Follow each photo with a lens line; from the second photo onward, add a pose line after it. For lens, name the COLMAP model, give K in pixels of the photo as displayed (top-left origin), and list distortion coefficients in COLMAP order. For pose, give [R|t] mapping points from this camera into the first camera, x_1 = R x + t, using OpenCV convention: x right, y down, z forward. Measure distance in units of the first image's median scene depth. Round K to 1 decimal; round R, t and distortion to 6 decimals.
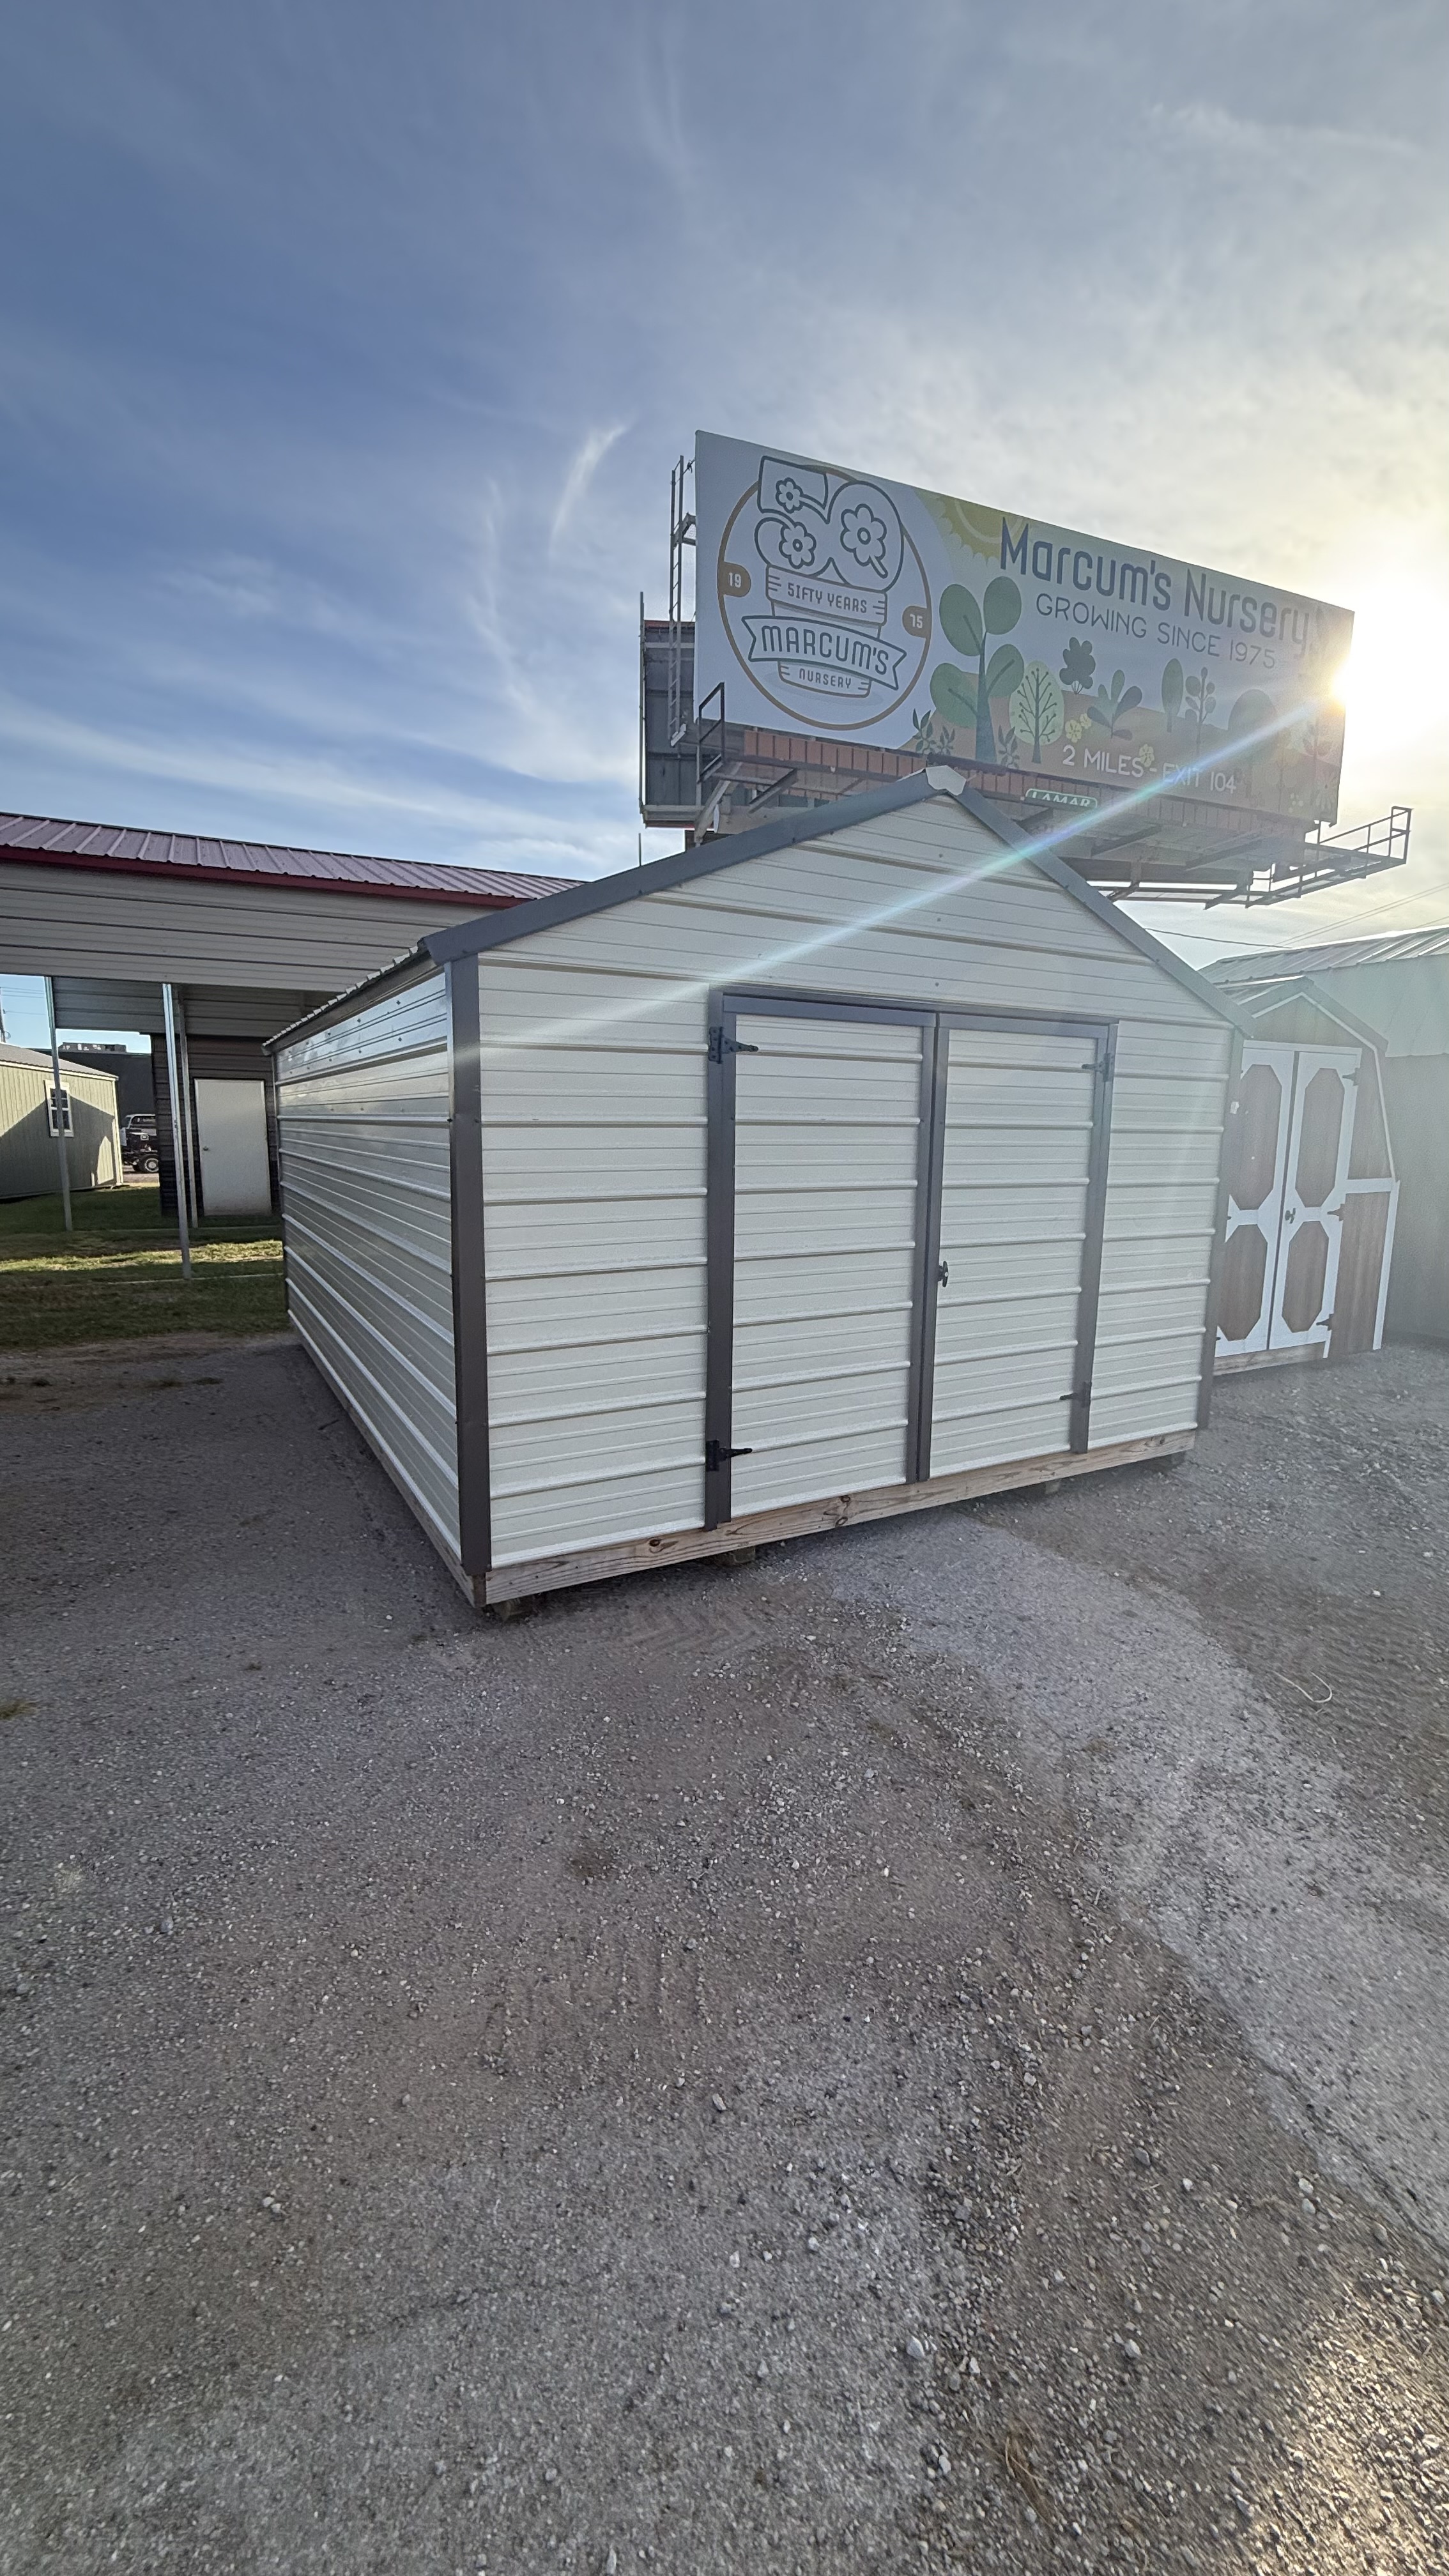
lens RADIAL K [[1040.5, 0, 760.0], [0, 1040.5, 1310.3], [0, 0, 1]] dist [0.001349, -0.001050]
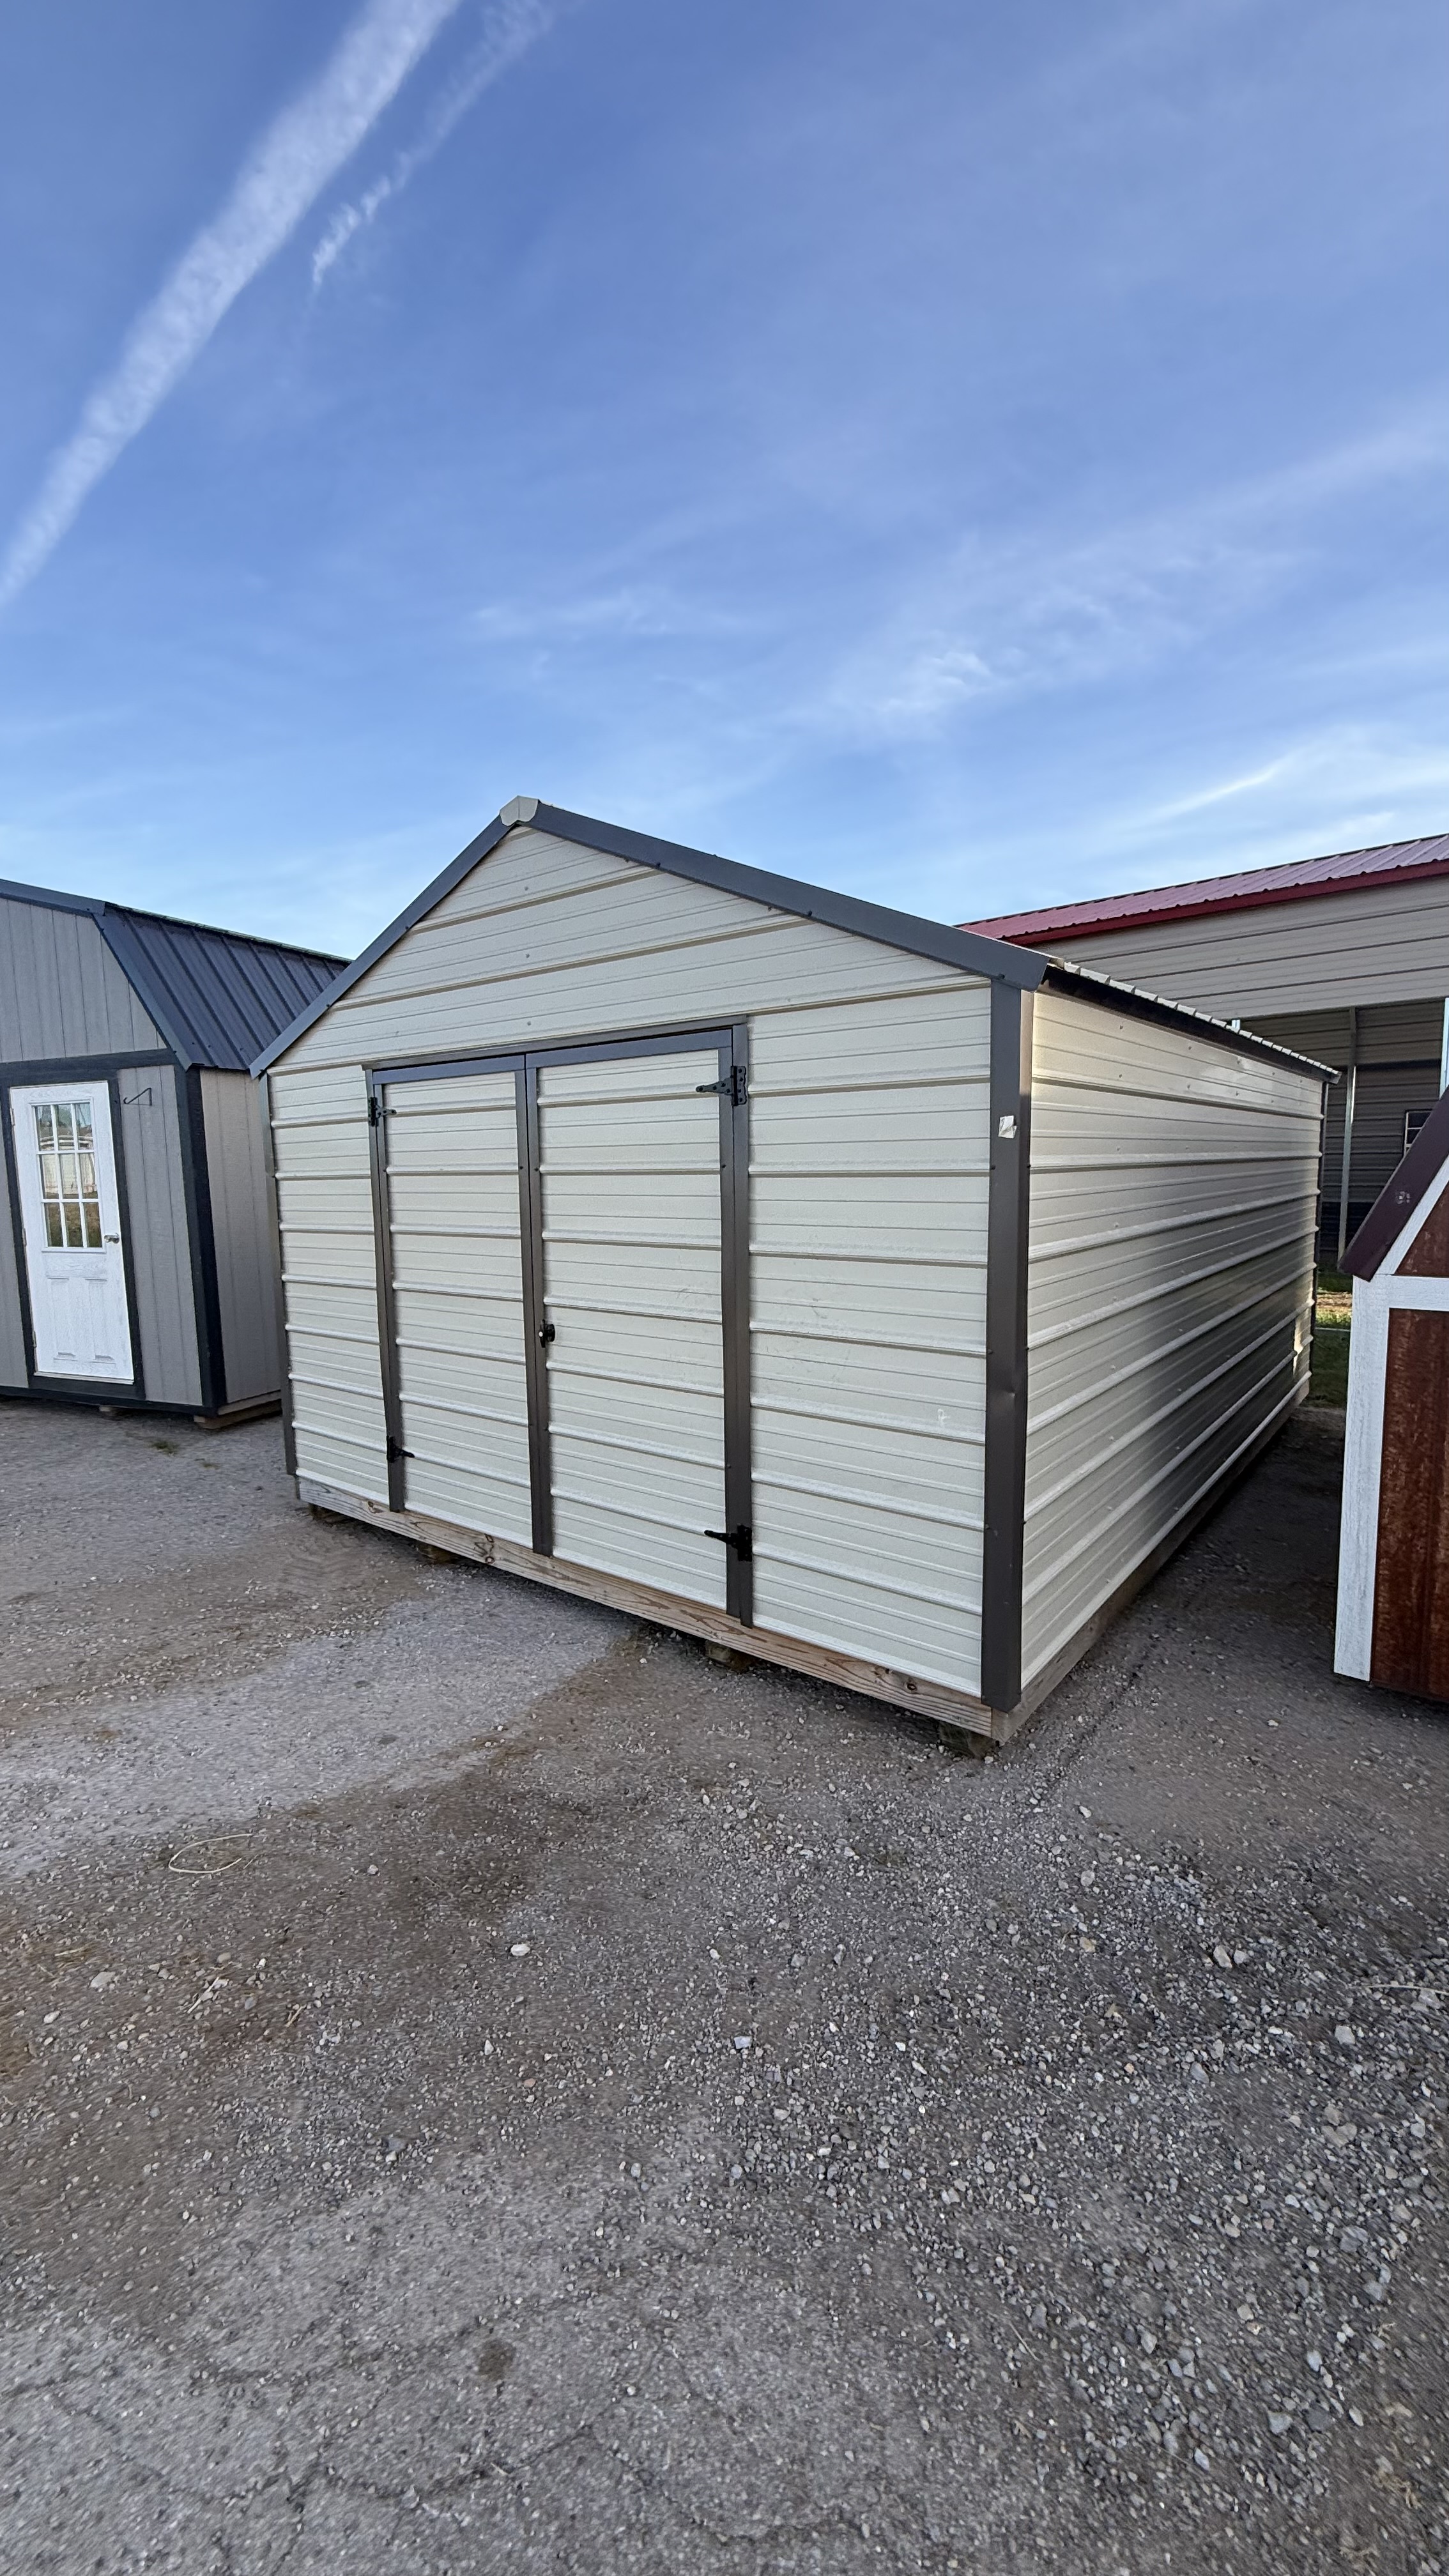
lens RADIAL K [[1040.5, 0, 673.0], [0, 1040.5, 1303.4], [0, 0, 1]] dist [0.001349, -0.001050]
pose [[0.352748, 0.108567, -0.929399, 1.109238], [-0.141175, 0.988052, 0.061836, -0.139314], [0.925007, 0.109396, 0.363860, 0.802840]]
